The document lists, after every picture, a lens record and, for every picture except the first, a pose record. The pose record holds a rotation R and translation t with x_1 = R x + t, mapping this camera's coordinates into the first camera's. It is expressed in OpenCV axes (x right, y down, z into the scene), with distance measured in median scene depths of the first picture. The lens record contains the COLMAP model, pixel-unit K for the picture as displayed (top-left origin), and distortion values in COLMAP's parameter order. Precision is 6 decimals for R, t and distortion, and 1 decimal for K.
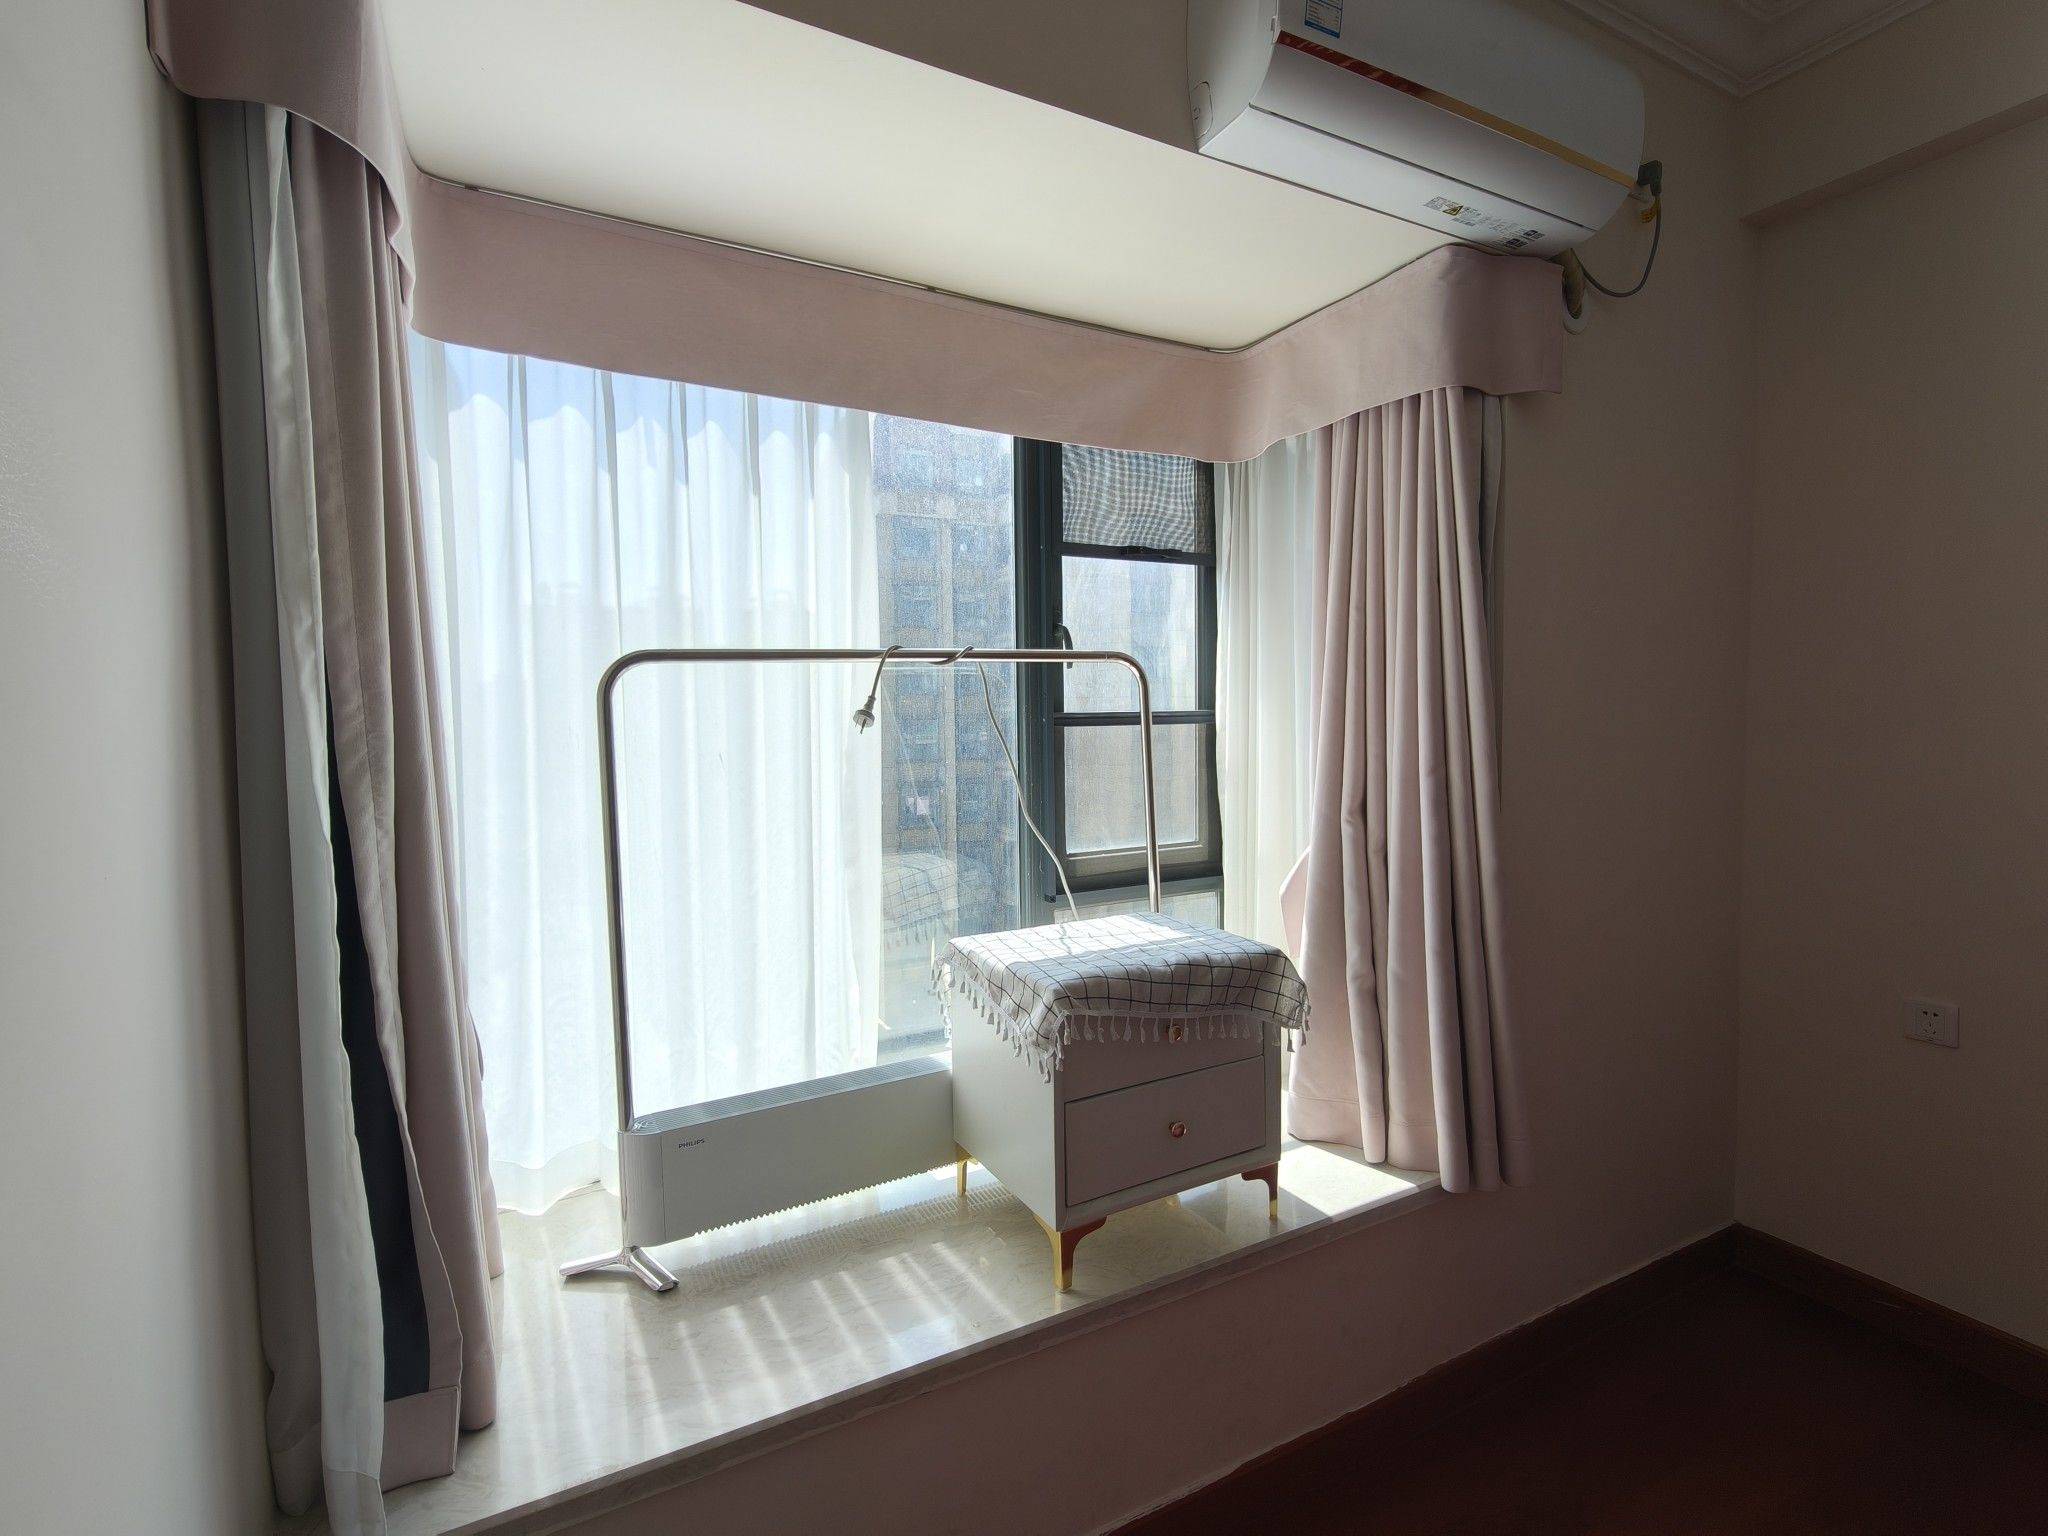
lens RADIAL K [[951.3, 0, 1024.0], [0, 951.3, 768.0], [0, 0, 1]] dist [0.001715, 0.000212]
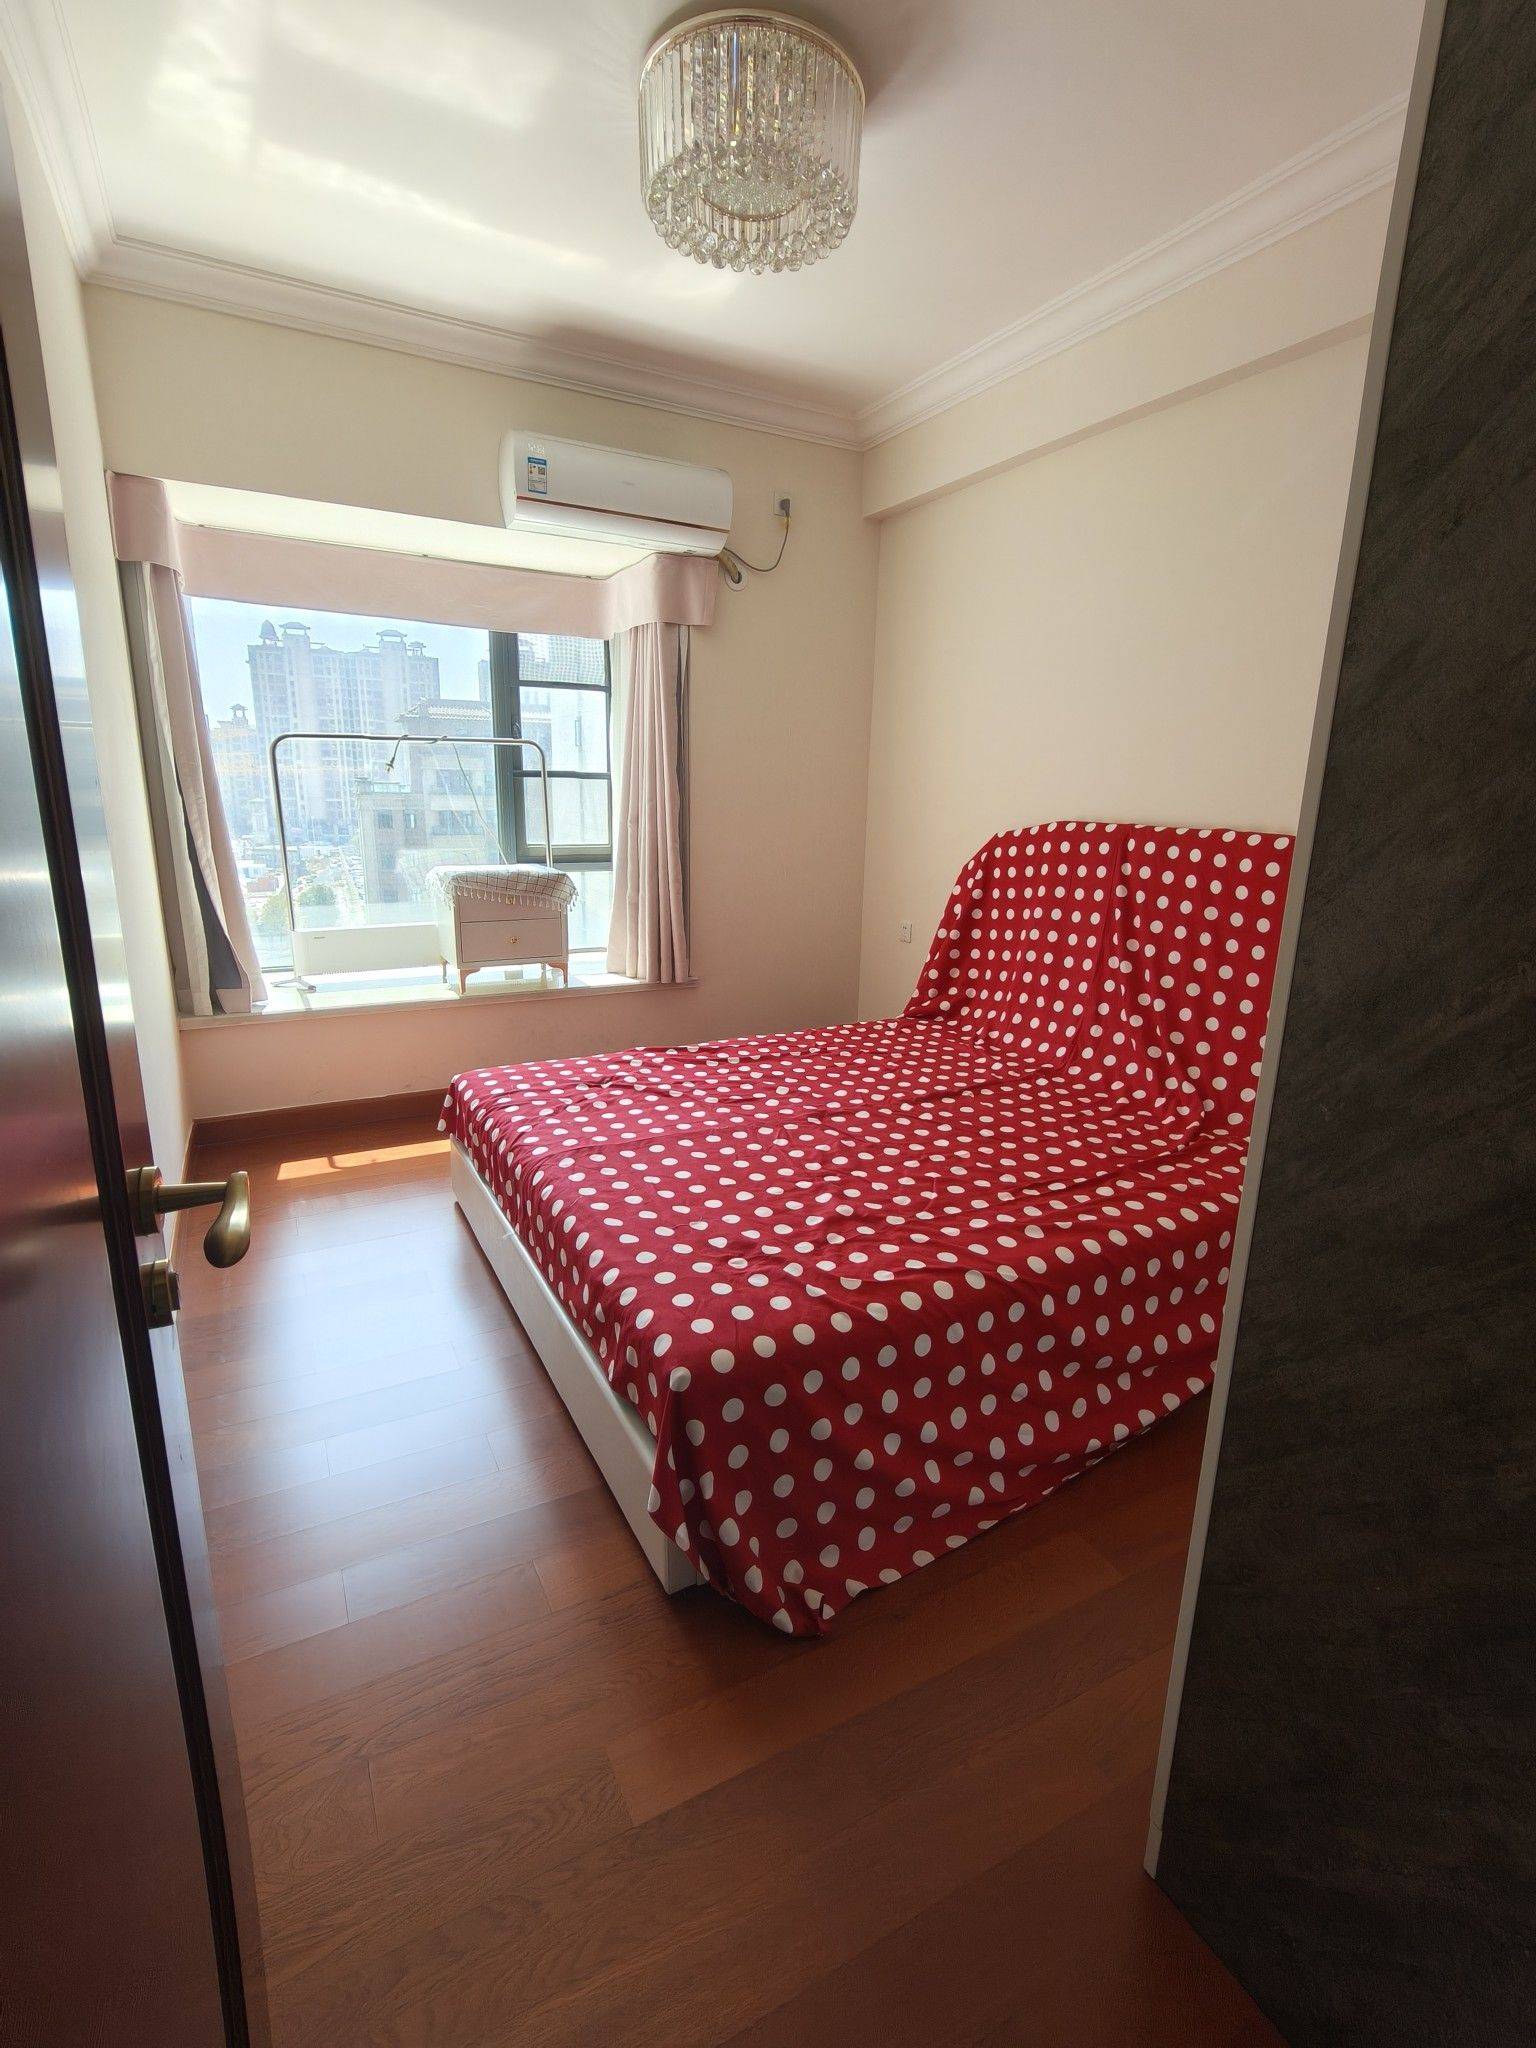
lens RADIAL K [[887.9, 0, 768.0], [0, 887.9, 1024.0], [0, 0, 1]] dist [0.000633, -0.000117]
pose [[0.998066, 0.053620, -0.031457, 0.756734], [-0.046213, 0.978399, 0.201495, 0.075708], [0.041582, -0.199652, 0.978984, -1.090191]]
